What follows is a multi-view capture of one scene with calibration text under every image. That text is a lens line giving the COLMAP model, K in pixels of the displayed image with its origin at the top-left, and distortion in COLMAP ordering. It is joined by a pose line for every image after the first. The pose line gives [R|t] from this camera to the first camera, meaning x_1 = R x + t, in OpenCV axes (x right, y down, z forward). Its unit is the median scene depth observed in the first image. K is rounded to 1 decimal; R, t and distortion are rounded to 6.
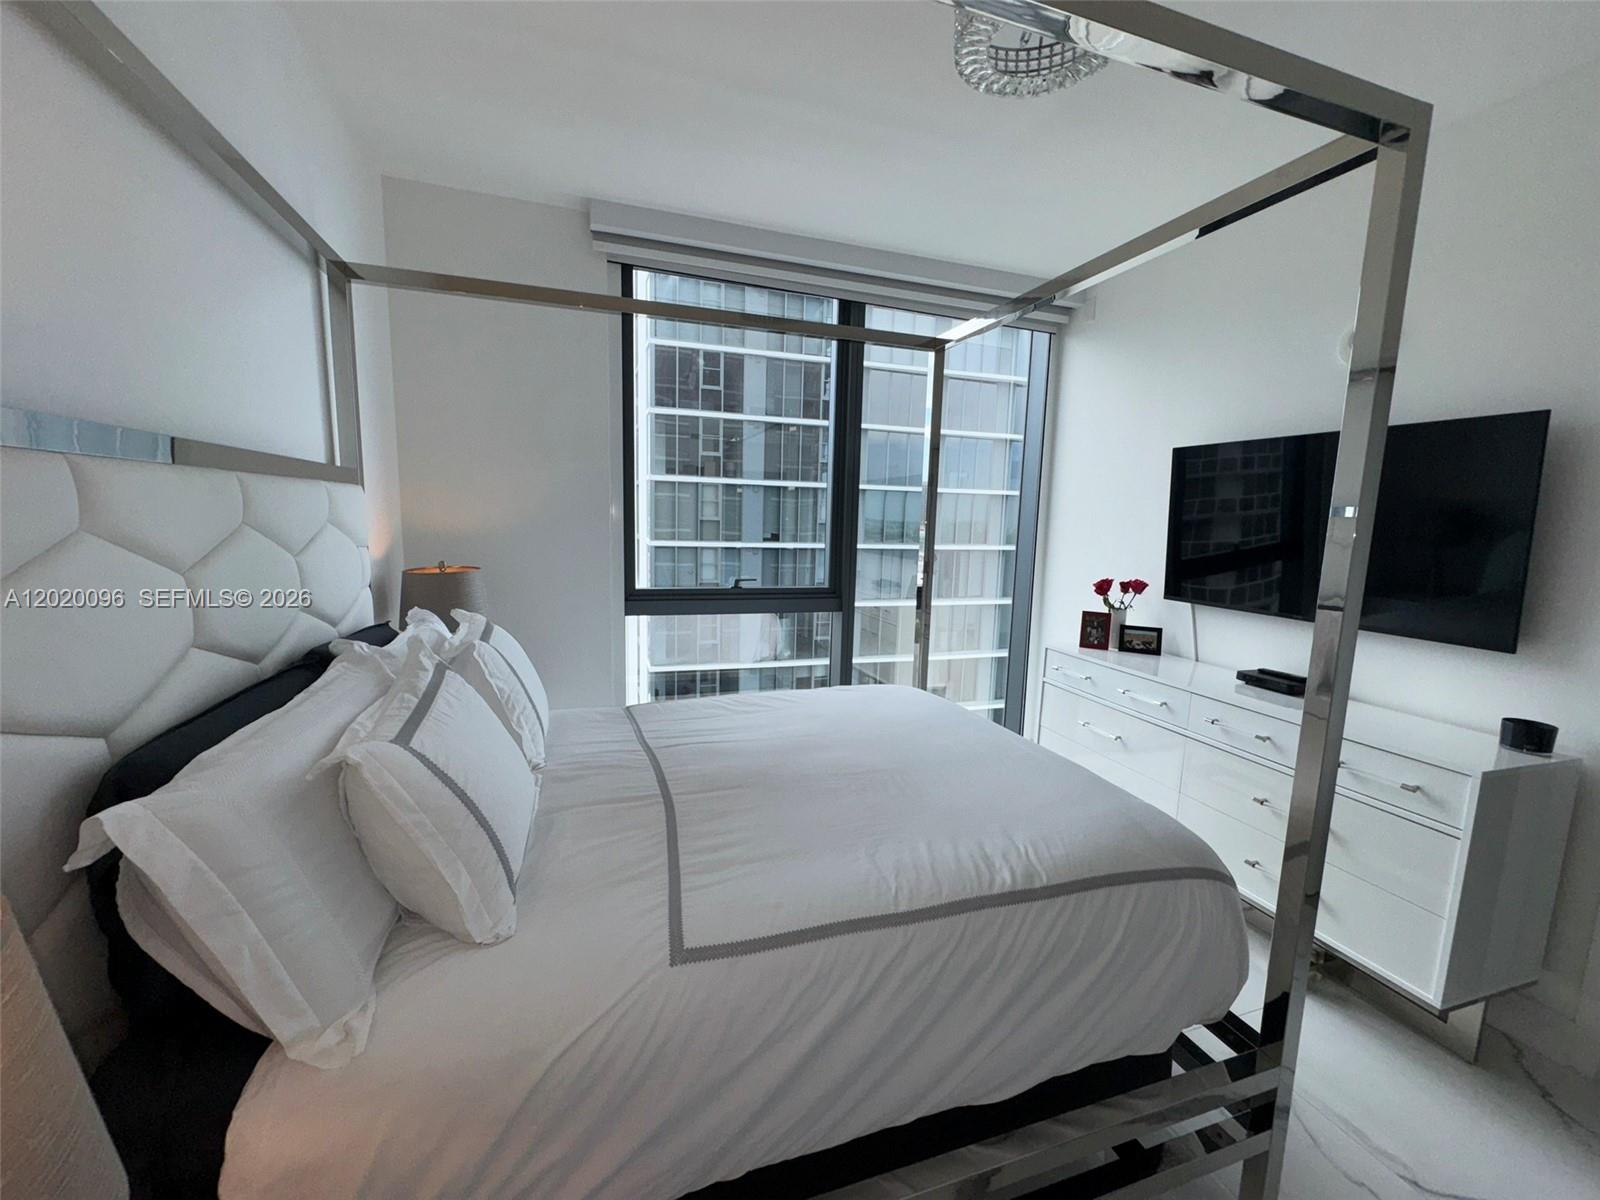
lens RADIAL K [[637.6, 0, 796.5], [0, 637.6, 600.5], [0, 0, 1]] dist [-0.001695, 0.000374]
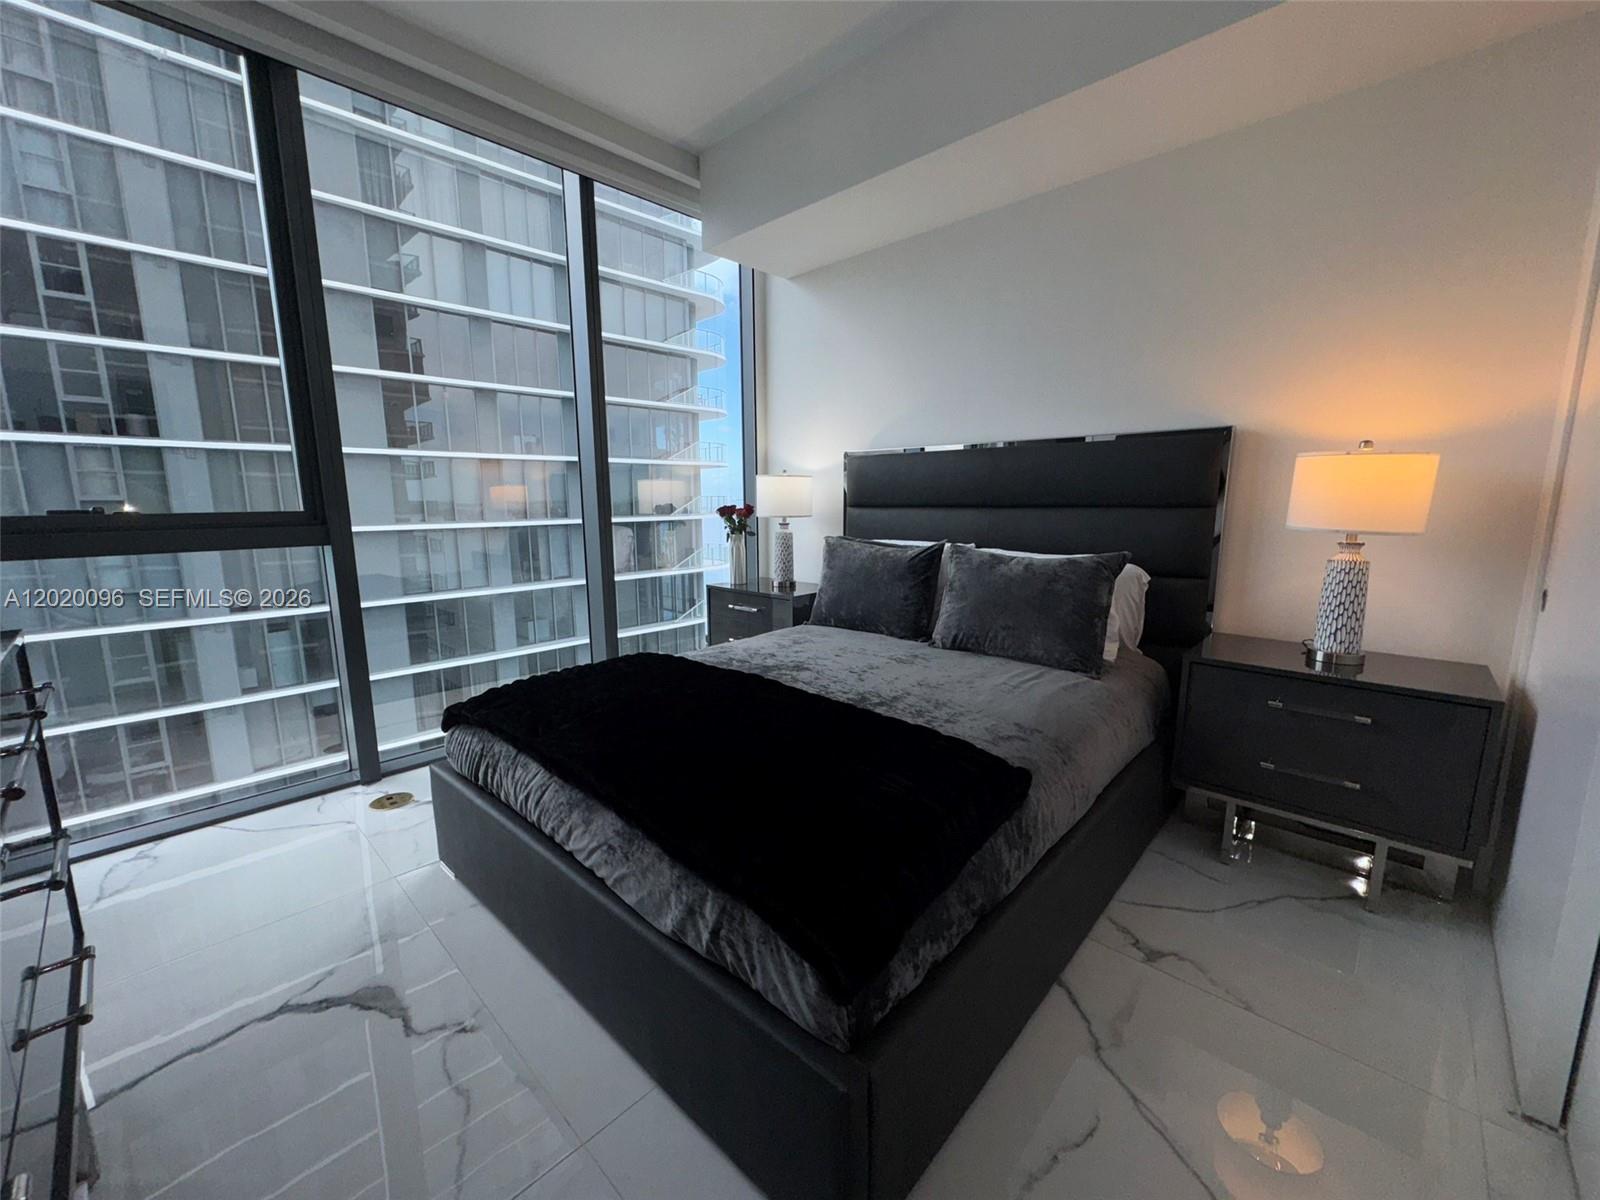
lens RADIAL K [[637.6, 0, 811.9], [0, 637.6, 597.6], [0, 0, 1]] dist [-0.001695, 0.000374]
pose [[0.877728, -0.103233, 0.467906, 1.696871], [0.085185, 0.994579, 0.059636, -0.022990], [-0.471526, -0.012486, 0.881764, 0.575843]]
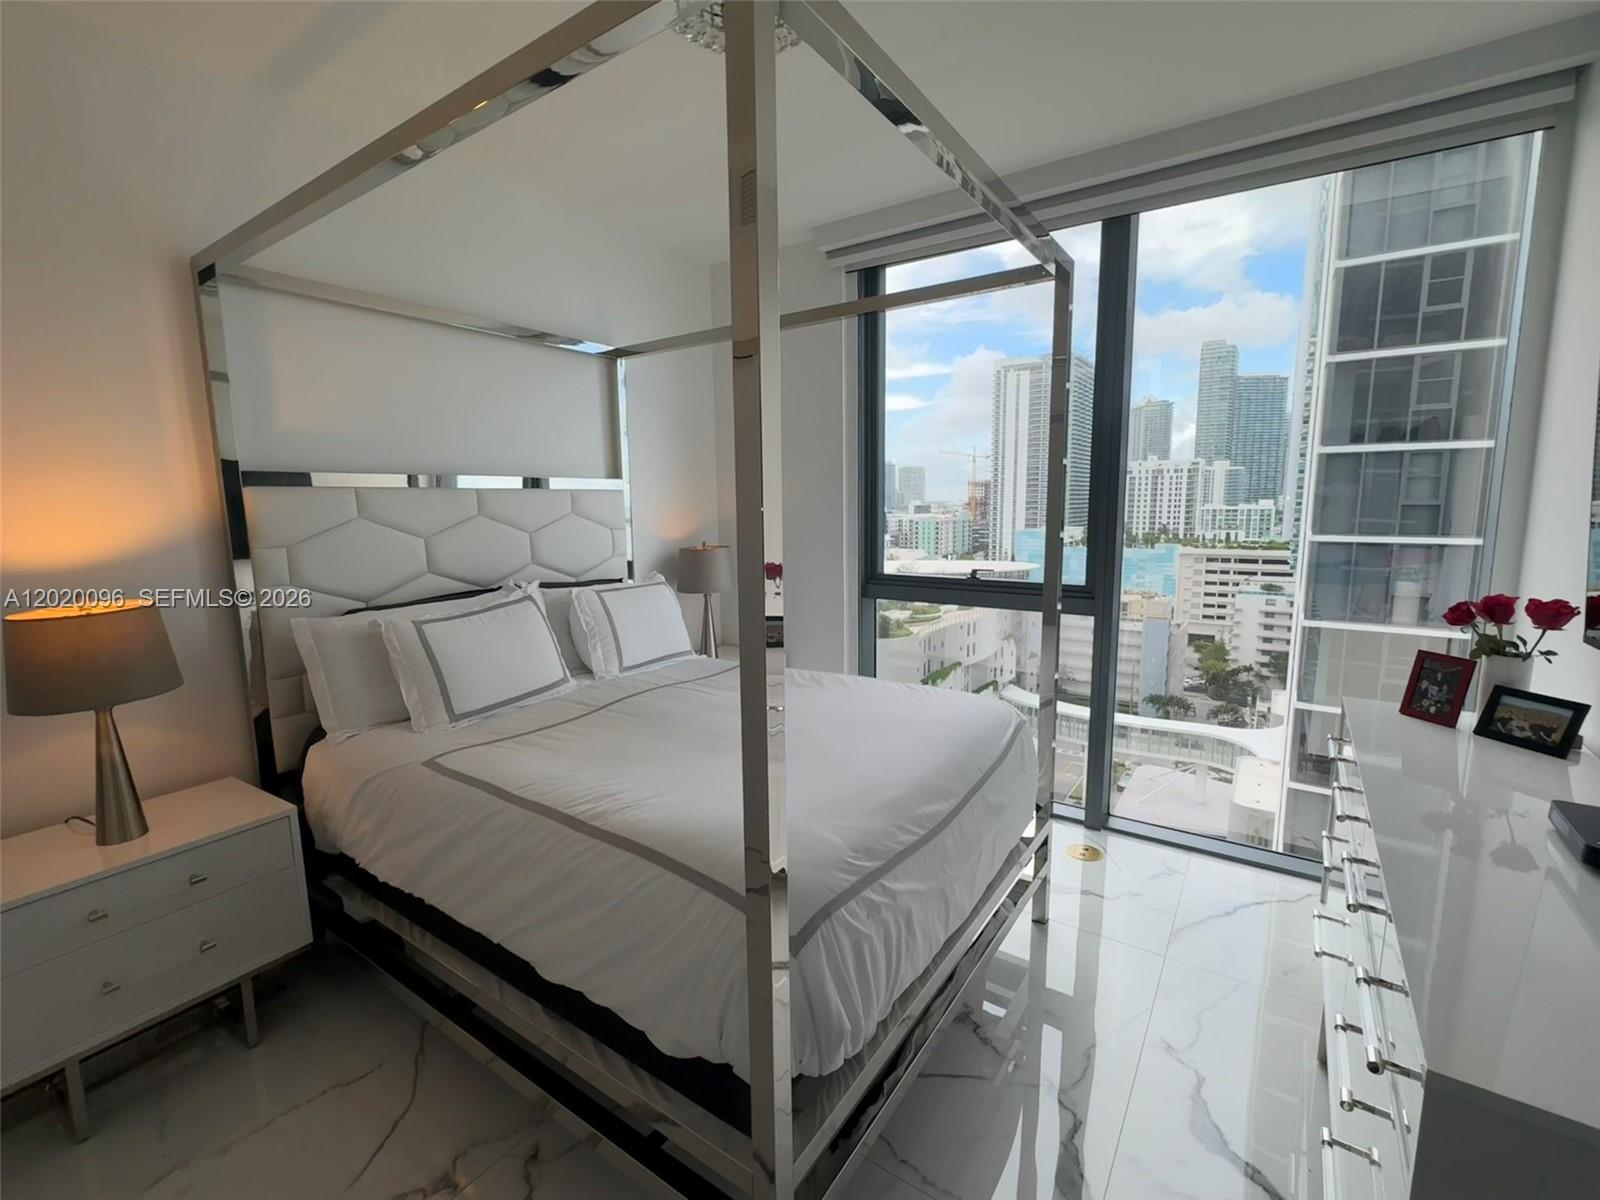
lens RADIAL K [[701.4, 0, 799.3], [0, 701.4, 601.5], [0, 0, 1]] dist [-0.003273, 0.001073]
pose [[0.601178, 0.078727, -0.795228, 0.564402], [-0.078181, 0.996156, 0.039515, -0.006970], [0.795282, 0.038416, 0.605021, 0.192663]]
